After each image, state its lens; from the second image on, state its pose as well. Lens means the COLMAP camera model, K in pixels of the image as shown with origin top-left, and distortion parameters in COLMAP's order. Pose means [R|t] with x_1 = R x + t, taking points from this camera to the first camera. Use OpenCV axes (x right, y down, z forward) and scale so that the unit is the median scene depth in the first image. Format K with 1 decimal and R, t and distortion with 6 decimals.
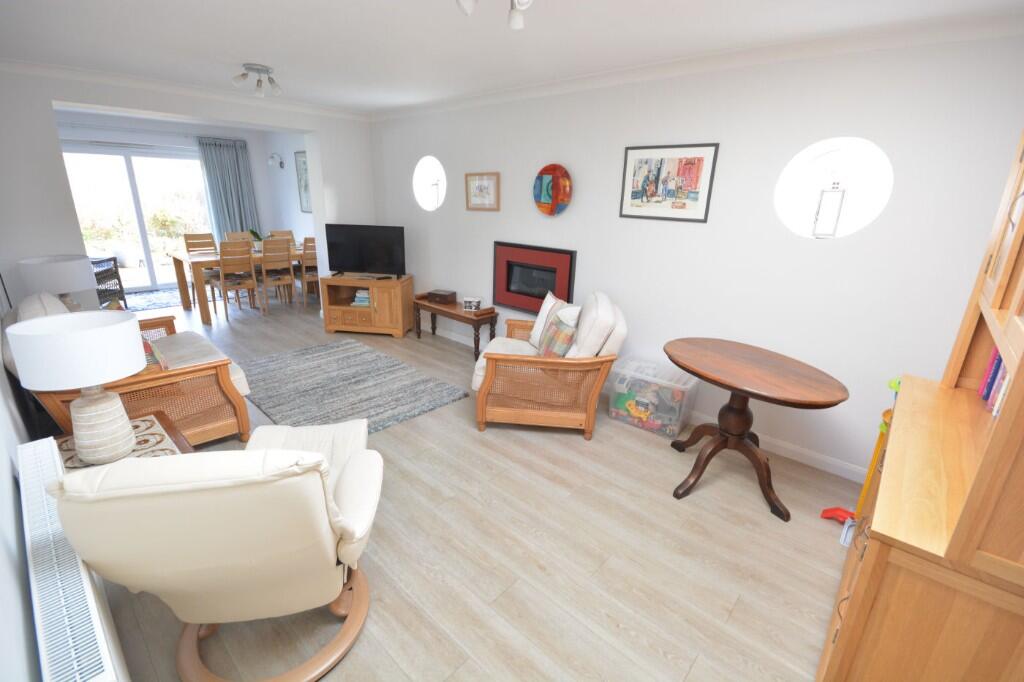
lens RADIAL K [[448.5, 0, 509.0], [0, 448.5, 341.8], [0, 0, 1]] dist [0.004134, -0.010083]
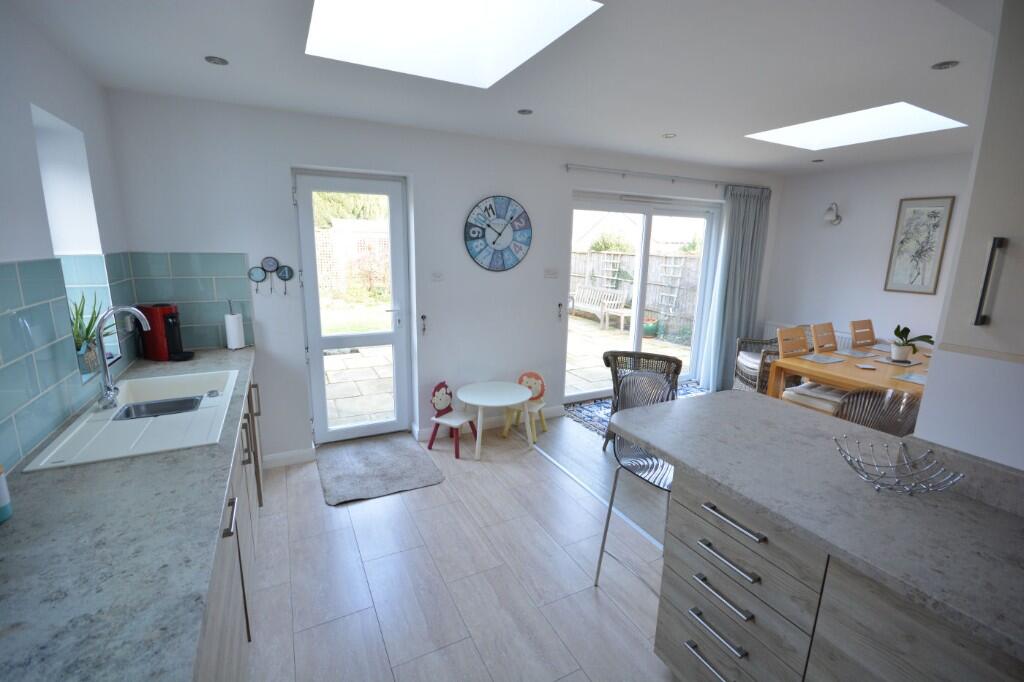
lens RADIAL K [[455.2, 0, 512.0], [0, 455.2, 341.0], [0, 0, 1]] dist [0.022352, -0.020734]
pose [[0.938766, 0.058662, -0.339526, -1.285611], [-0.099362, 0.989629, -0.103743, -0.180724], [0.329919, 0.131126, 0.934858, 0.424787]]
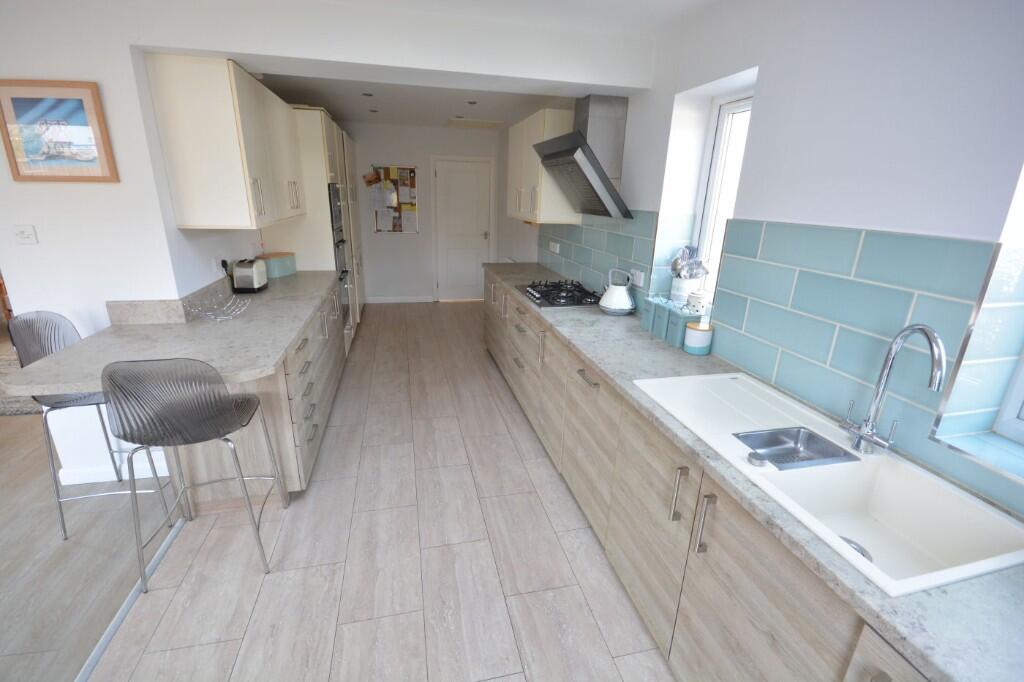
lens RADIAL K [[455.2, 0, 512.0], [0, 455.2, 341.0], [0, 0, 1]] dist [0.022352, -0.020734]
pose [[-0.826832, -0.221330, 0.517070, -1.787998], [0.128206, 0.820954, 0.556416, -0.407808], [-0.547642, 0.526354, -0.650415, 1.066493]]
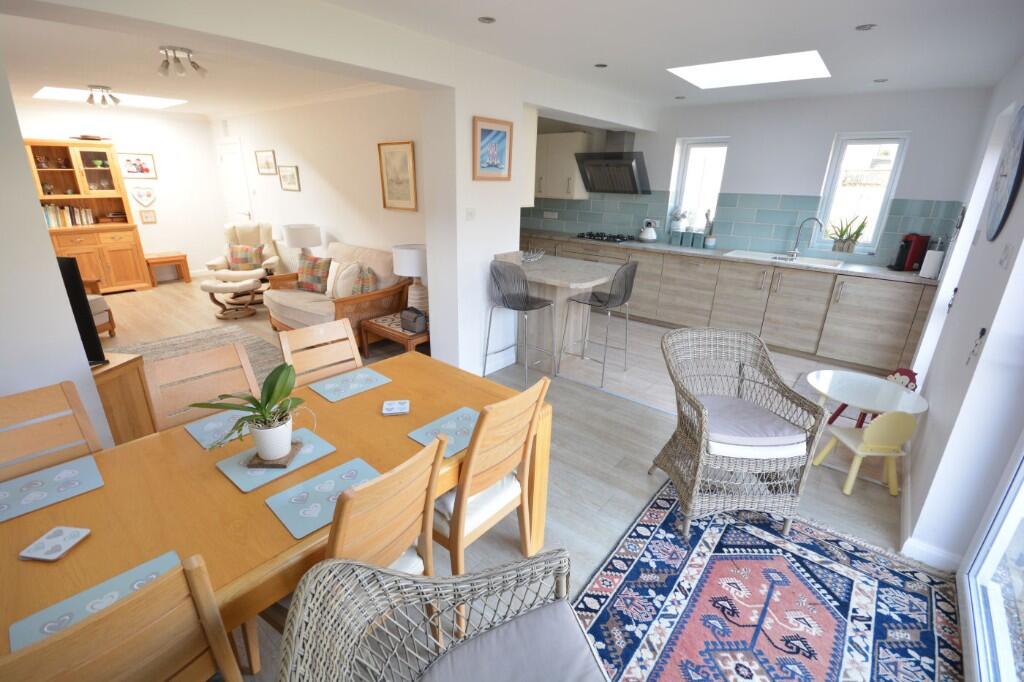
lens RADIAL K [[448.5, 0, 509.0], [0, 448.5, 341.8], [0, 0, 1]] dist [0.004134, -0.010083]
pose [[-0.997784, -0.033773, -0.057336, -1.031454], [-0.062024, 0.784124, 0.617497, -0.626030], [0.024104, 0.619684, -0.784481, 1.786168]]
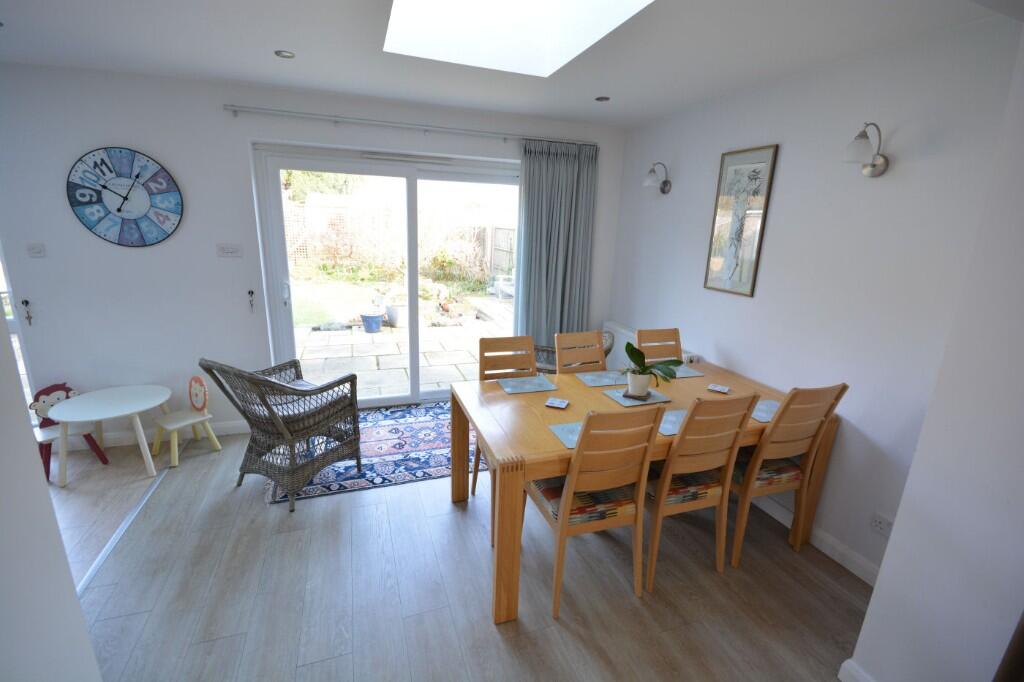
lens RADIAL K [[446.8, 0, 507.8], [0, 446.8, 342.4], [0, 0, 1]] dist [-0.001013, -0.000351]
pose [[0.879621, 0.122464, -0.459641, -0.750512], [-0.156354, 0.987036, -0.036237, -0.337181], [0.449245, 0.103741, 0.887365, 0.934266]]
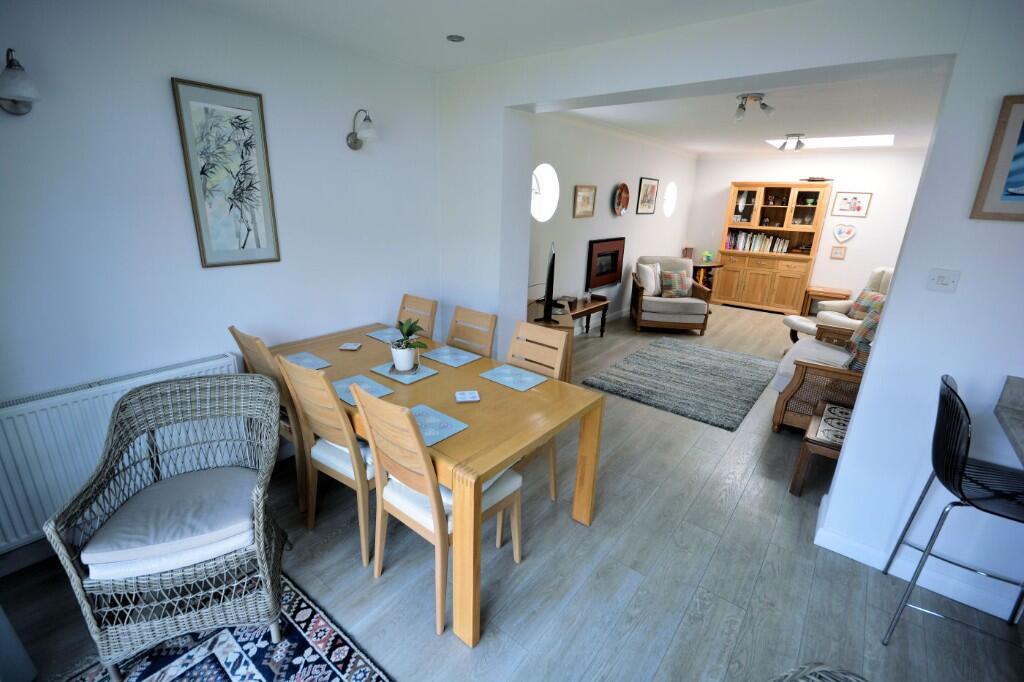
lens RADIAL K [[446.8, 0, 507.8], [0, 446.8, 342.4], [0, 0, 1]] dist [-0.001013, -0.000351]
pose [[-0.066070, -0.336023, 0.939533, -1.411788], [0.284227, 0.896245, 0.340529, -0.507173], [-0.956478, 0.289539, 0.036292, 1.389171]]
